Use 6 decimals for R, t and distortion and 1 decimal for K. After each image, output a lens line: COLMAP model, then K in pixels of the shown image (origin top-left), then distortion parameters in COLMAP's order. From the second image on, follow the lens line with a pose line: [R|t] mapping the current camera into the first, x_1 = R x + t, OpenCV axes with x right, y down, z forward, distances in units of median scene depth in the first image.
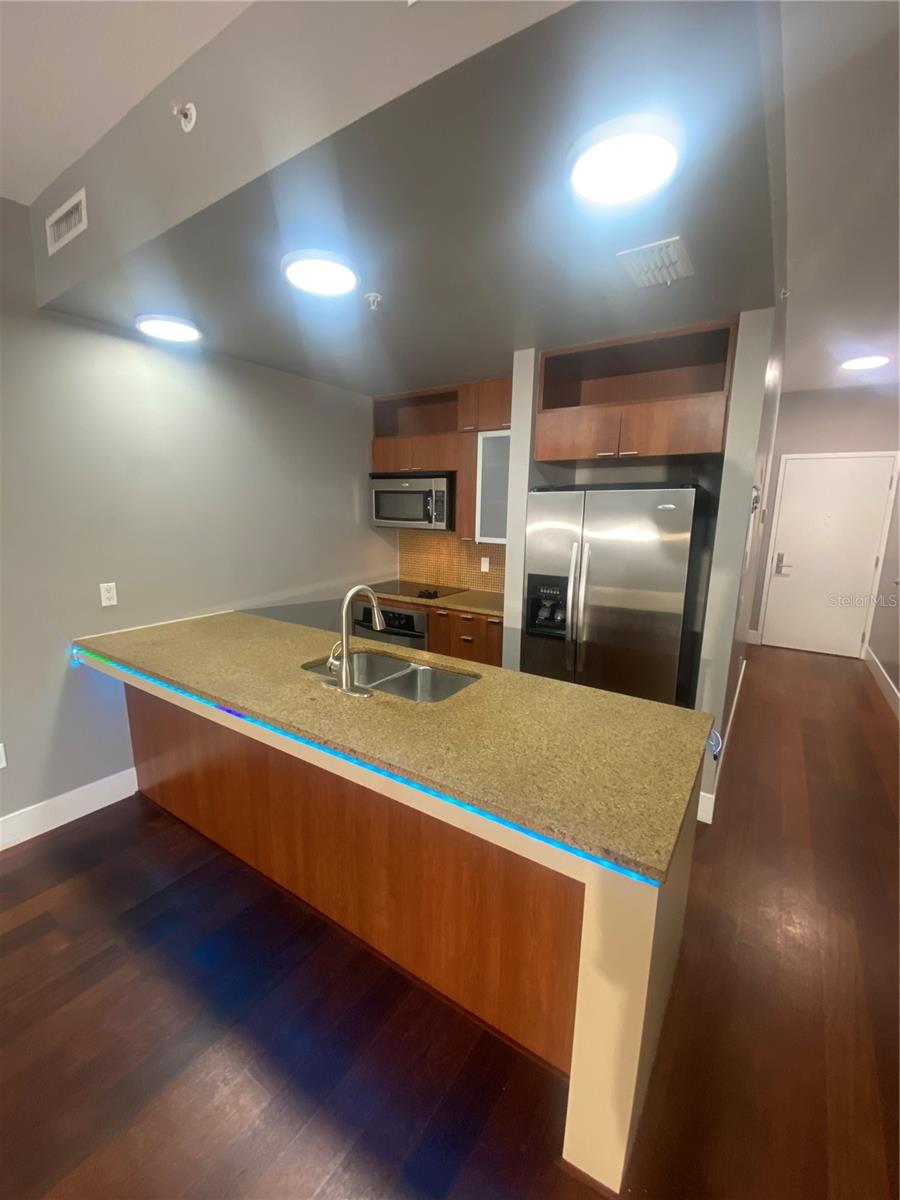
lens RADIAL K [[478.4, 0, 453.1], [0, 478.4, 602.5], [0, 0, 1]] dist [0.050680, -0.041686]
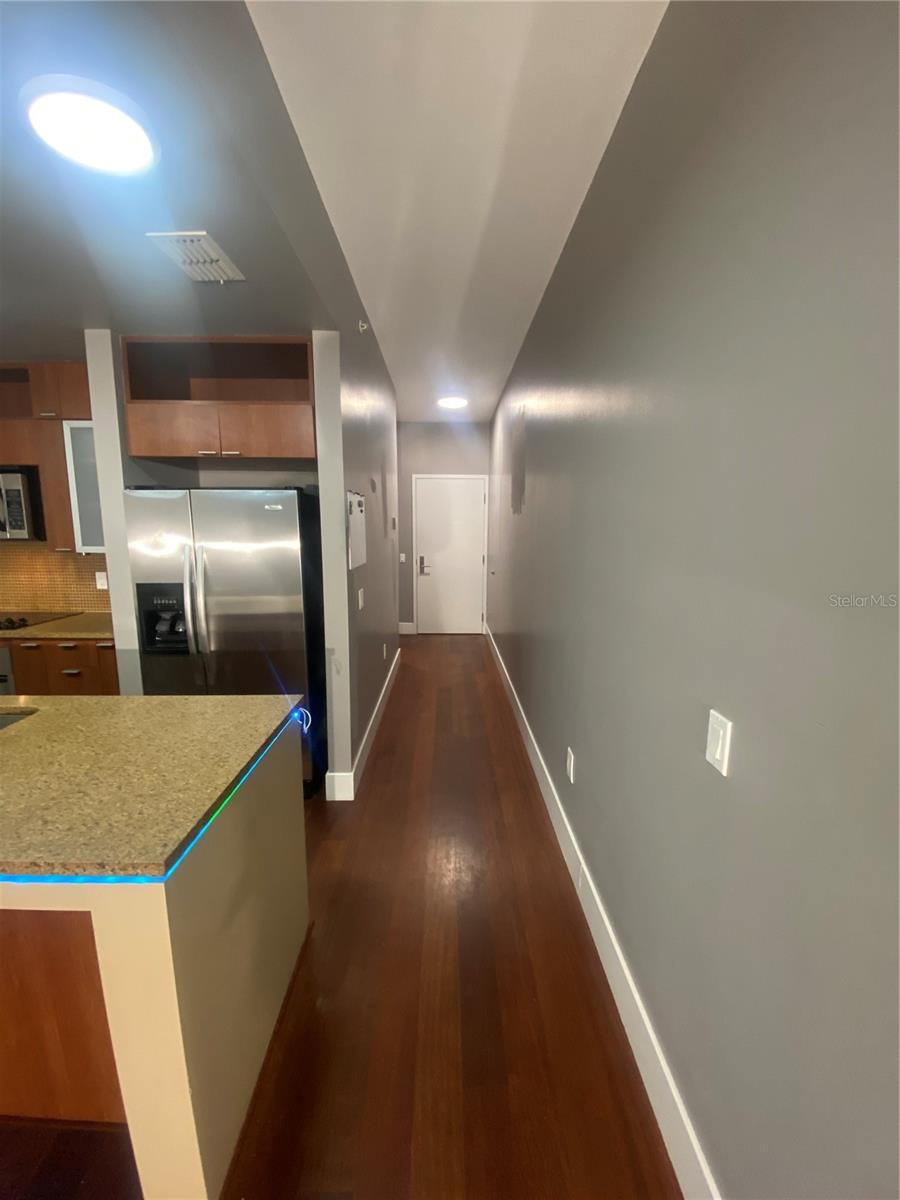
lens RADIAL K [[478.4, 0, 453.1], [0, 478.4, 602.5], [0, 0, 1]] dist [0.050680, -0.041686]
pose [[0.829279, -0.096365, 0.550464, 0.127084], [0.114965, 0.993369, 0.000706, 0.033589], [-0.546882, 0.062699, 0.834859, -0.038800]]
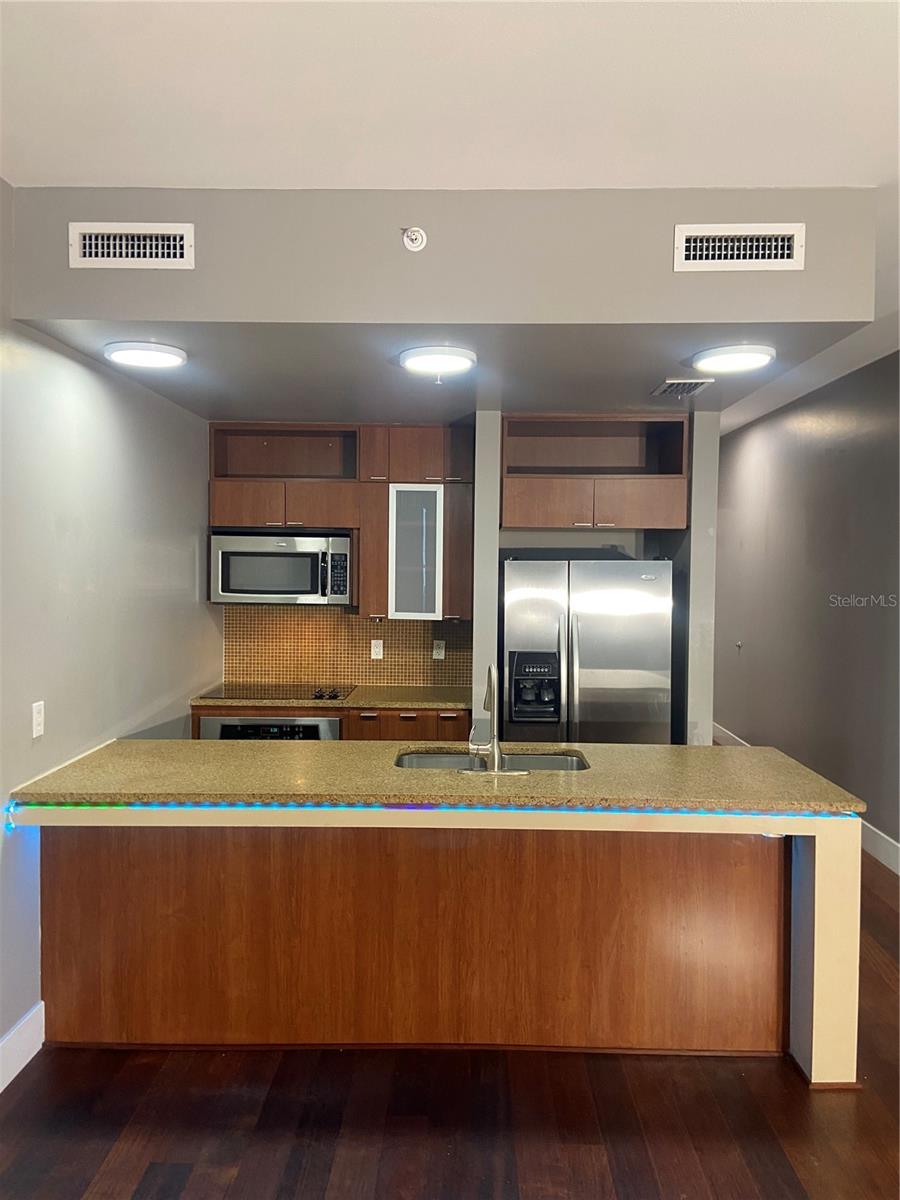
lens RADIAL K [[893.2, 0, 450.0], [0, 893.2, 600.0], [0, 0, 1]] dist [0.096646, 0.001348]
pose [[0.848381, -0.028646, 0.528611, -0.689303], [0.104912, 0.987828, -0.114846, 0.019463], [-0.518887, 0.152891, 0.841059, -0.285435]]
